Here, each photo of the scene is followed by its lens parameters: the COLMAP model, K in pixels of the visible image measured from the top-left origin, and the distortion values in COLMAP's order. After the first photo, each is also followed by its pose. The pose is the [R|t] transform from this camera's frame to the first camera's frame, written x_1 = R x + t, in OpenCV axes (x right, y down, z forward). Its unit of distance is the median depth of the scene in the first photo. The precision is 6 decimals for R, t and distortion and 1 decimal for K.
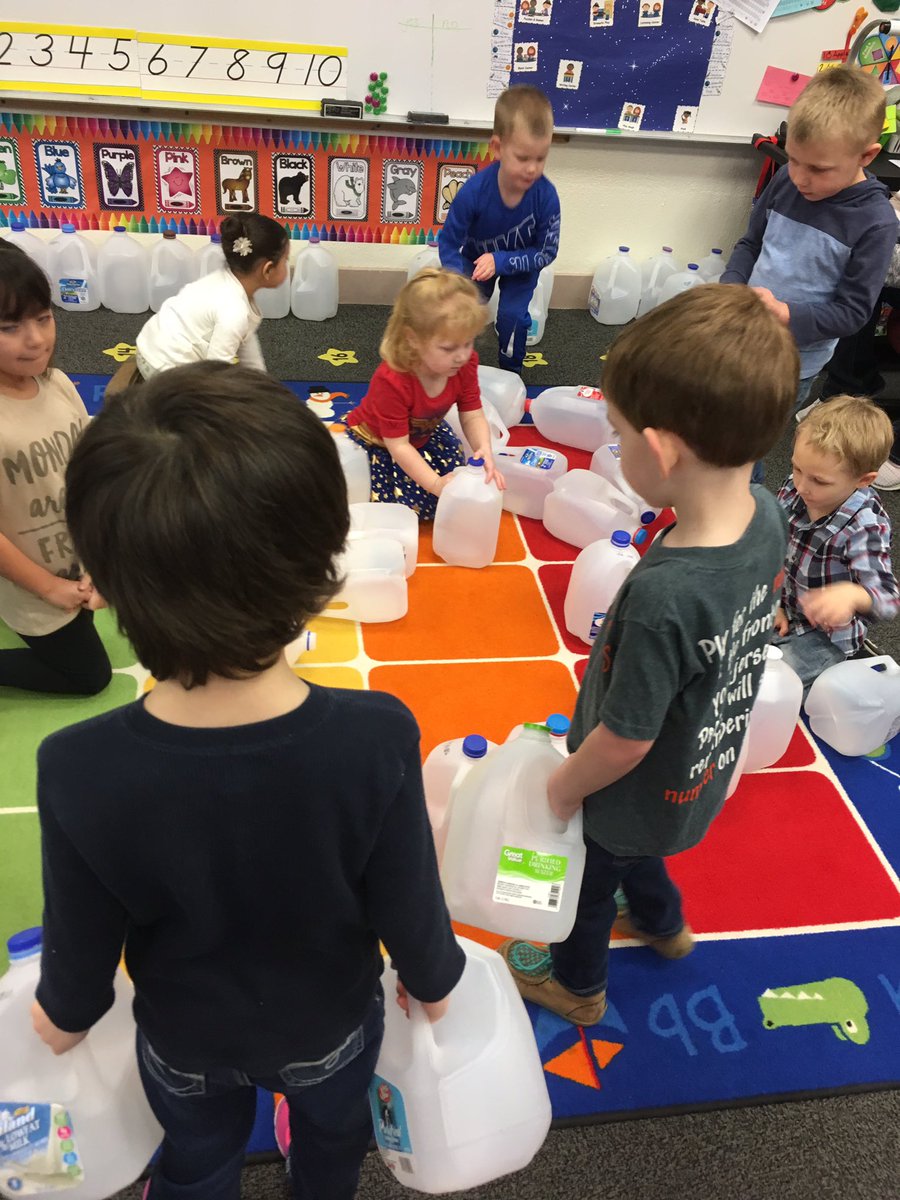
lens RADIAL K [[1014.0, 0, 454.4], [0, 1014.0, 599.3], [0, 0, 1]] dist [0.065664, -0.085713]
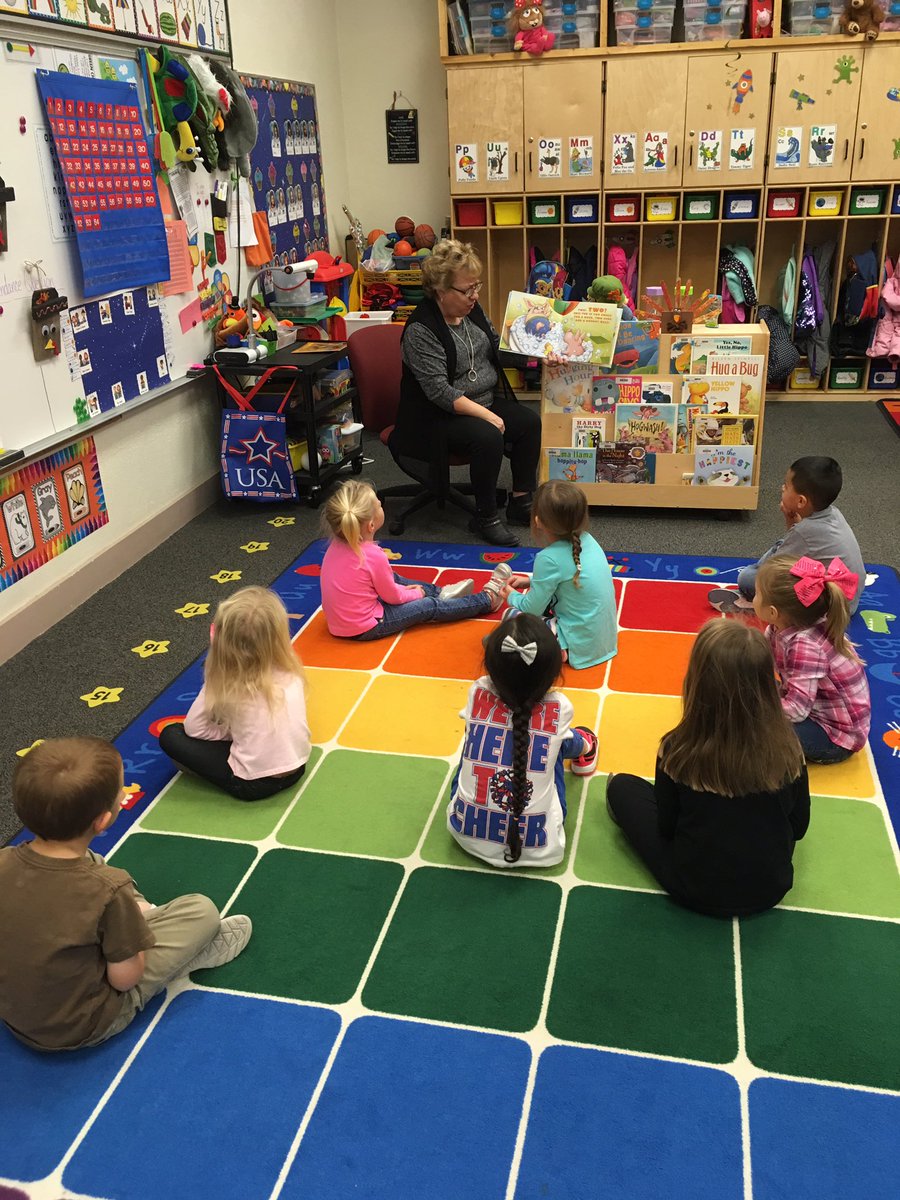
lens RADIAL K [[1014.0, 0, 457.4], [0, 1014.0, 623.1], [0, 0, 1]] dist [0.065664, -0.085713]
pose [[0.368241, -0.486483, 0.792296, -0.789992], [0.622818, 0.761784, 0.178277, -0.243692], [-0.690287, 0.427808, 0.583510, 0.169006]]
